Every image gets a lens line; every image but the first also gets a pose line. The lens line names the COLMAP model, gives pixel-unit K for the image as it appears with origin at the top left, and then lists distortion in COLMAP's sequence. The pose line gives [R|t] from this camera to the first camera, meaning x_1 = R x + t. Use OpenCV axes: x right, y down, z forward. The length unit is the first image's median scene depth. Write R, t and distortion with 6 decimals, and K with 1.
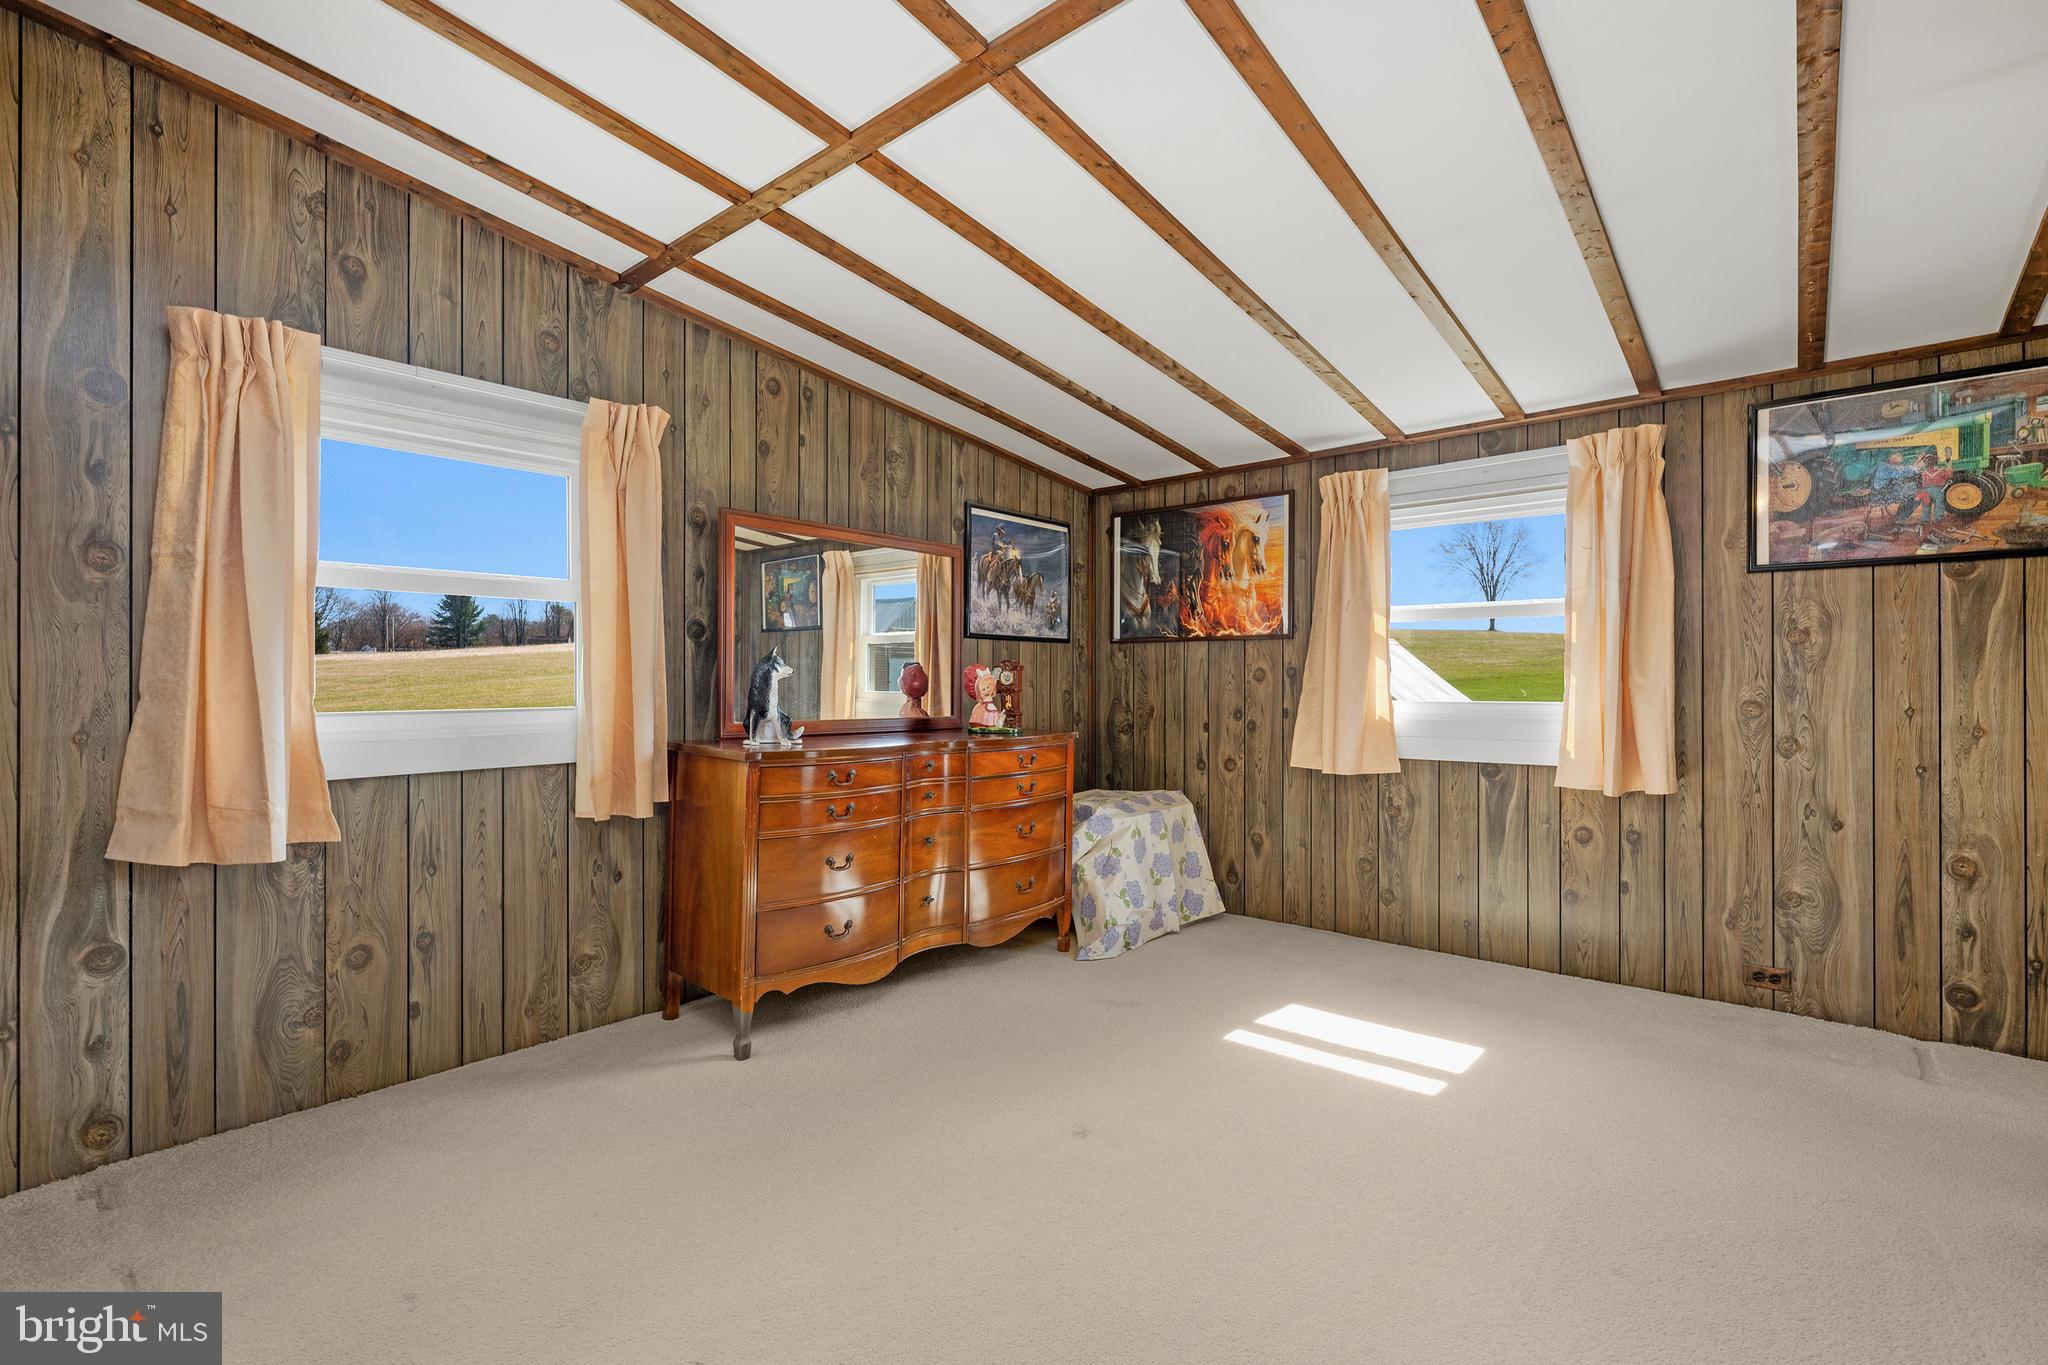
lens RADIAL K [[943.3, 0, 1022.8], [0, 943.3, 678.7], [0, 0, 1]] dist [-0.003139, 0.000040]
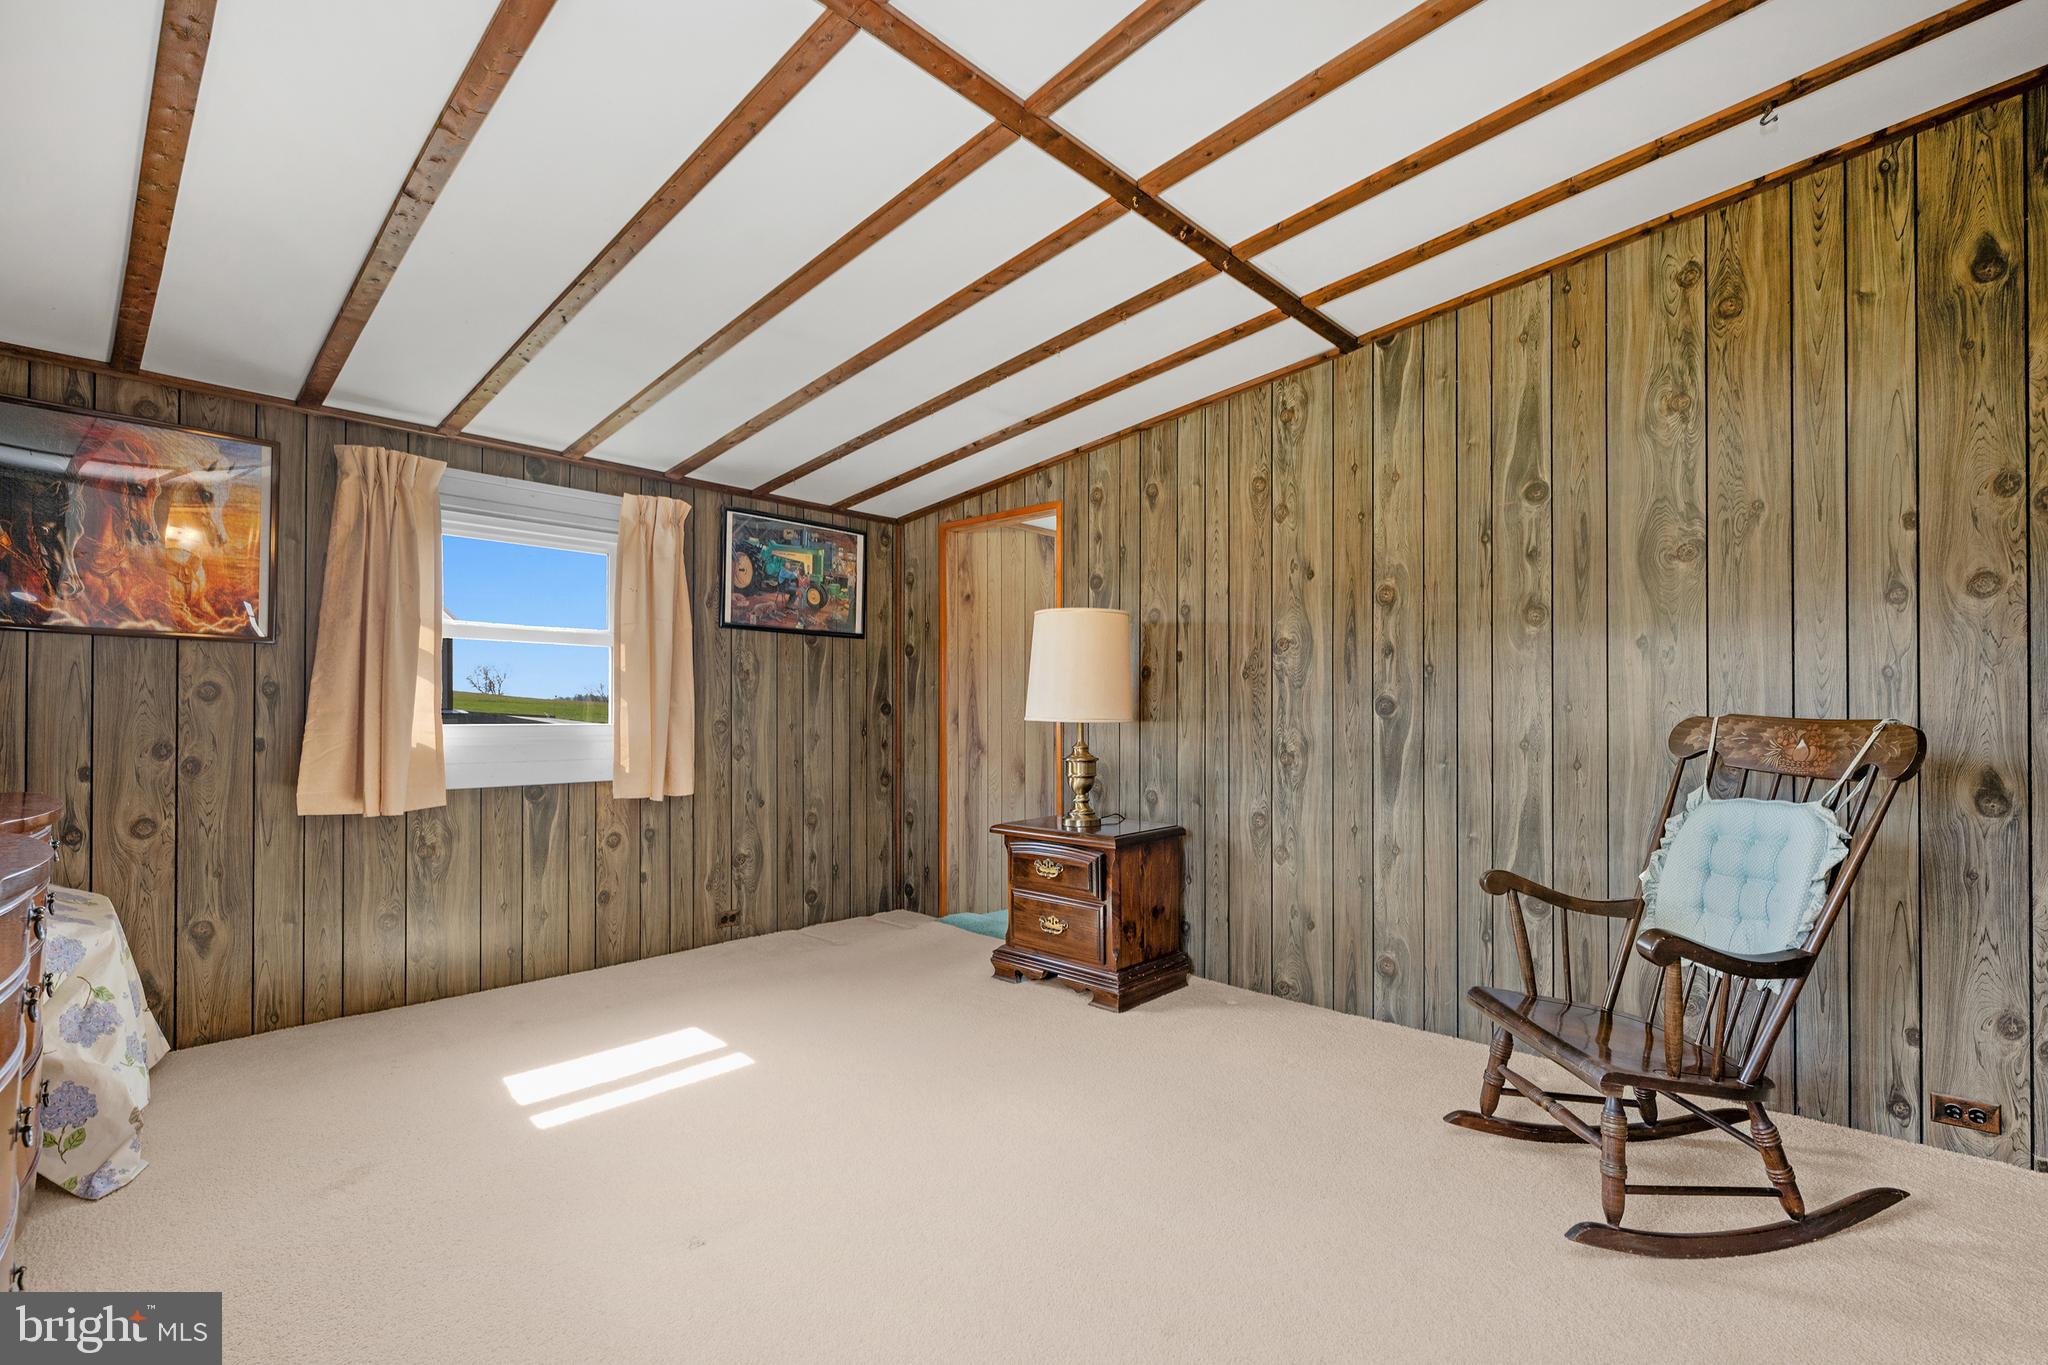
lens RADIAL K [[943.3, 0, 1024.5], [0, 943.3, 699.5], [0, 0, 1]] dist [-0.003139, 0.000040]
pose [[0.007724, 0.012901, 0.999887, -0.558942], [-0.010599, 0.999862, -0.012819, 0.005412], [-0.999914, -0.010499, 0.007860, 0.508314]]
